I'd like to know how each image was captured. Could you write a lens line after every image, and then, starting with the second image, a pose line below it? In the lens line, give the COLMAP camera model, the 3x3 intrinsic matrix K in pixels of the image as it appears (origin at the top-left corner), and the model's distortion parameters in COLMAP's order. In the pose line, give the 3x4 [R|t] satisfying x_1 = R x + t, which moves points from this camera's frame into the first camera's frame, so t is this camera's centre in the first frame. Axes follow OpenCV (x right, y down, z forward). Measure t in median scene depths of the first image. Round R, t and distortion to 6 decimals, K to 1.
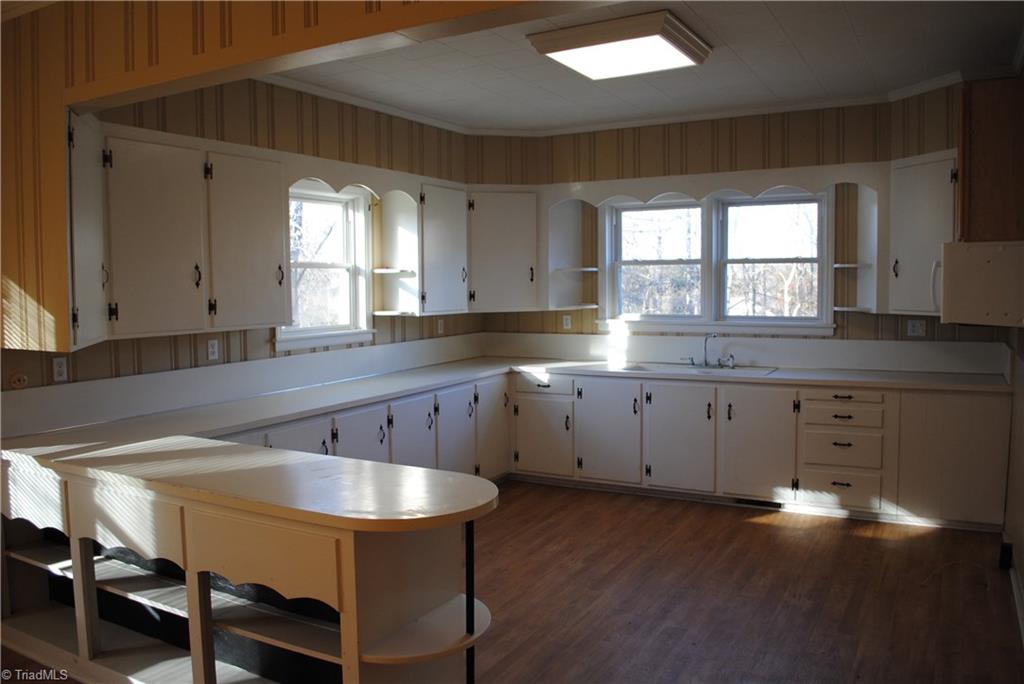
lens RADIAL K [[813.1, 0, 512.0], [0, 813.1, 342.0], [0, 0, 1]] dist [-0.082729, 0.009487]
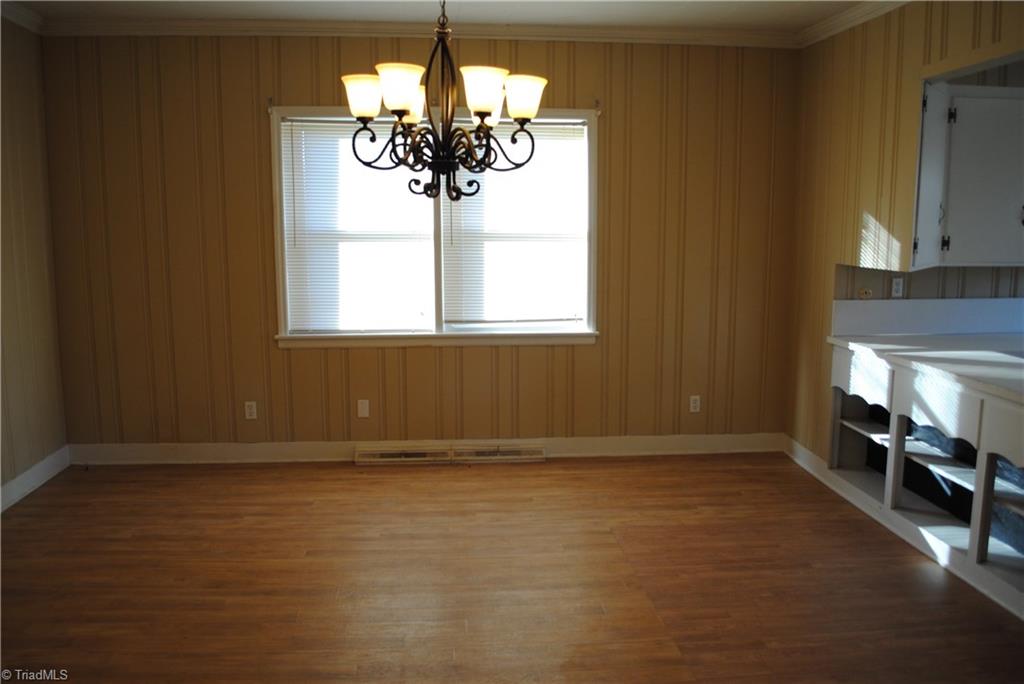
lens RADIAL K [[813.1, 0, 512.0], [0, 813.1, 342.0], [0, 0, 1]] dist [-0.082729, 0.009487]
pose [[0.575094, 0.126825, -0.808197, 0.076220], [-0.063281, 0.991847, 0.110615, 0.013249], [0.815636, -0.012470, 0.578431, -0.159365]]
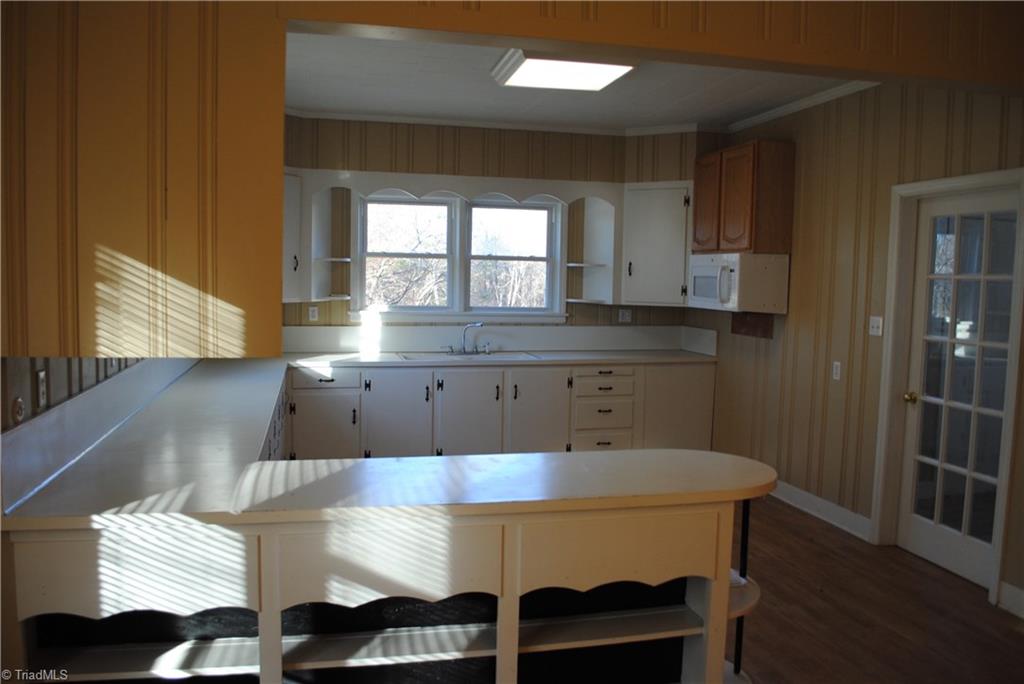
lens RADIAL K [[813.1, 0, 512.0], [0, 813.1, 342.0], [0, 0, 1]] dist [-0.082729, 0.009487]
pose [[0.734767, -0.031267, 0.677598, -0.502676], [0.023227, 0.999511, 0.020934, -0.007086], [-0.677921, 0.000357, 0.735134, 0.169976]]
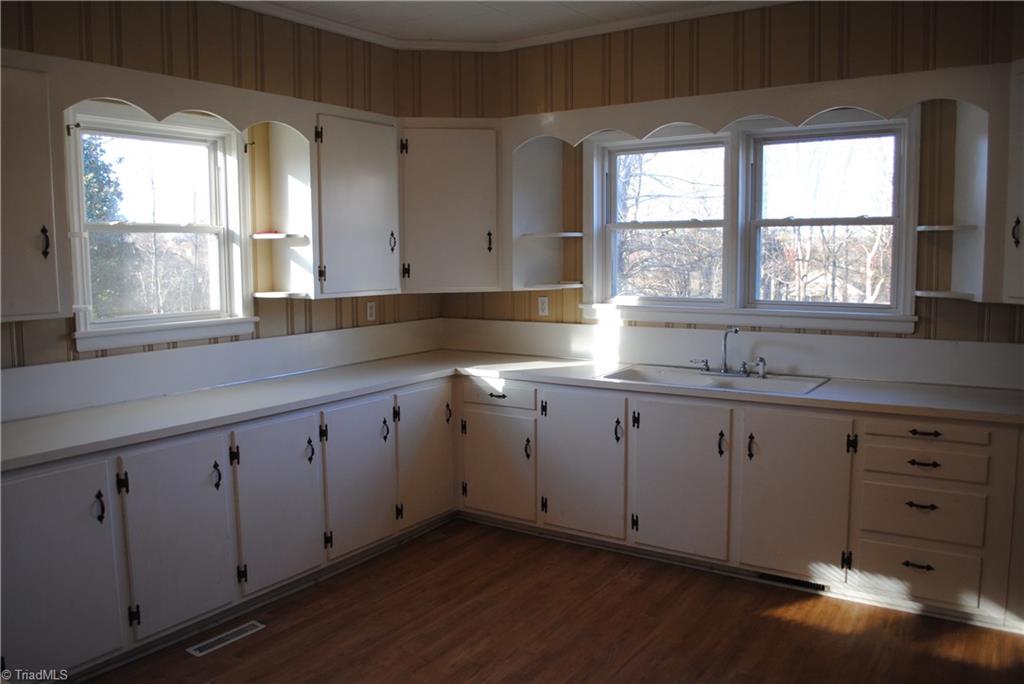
lens RADIAL K [[813.1, 0, 512.0], [0, 813.1, 342.0], [0, 0, 1]] dist [-0.082729, 0.009487]
pose [[0.995530, 0.012155, -0.093661, 0.134092], [-0.008839, 0.999322, 0.035738, -0.022355], [0.094032, -0.034750, 0.994963, 0.319163]]
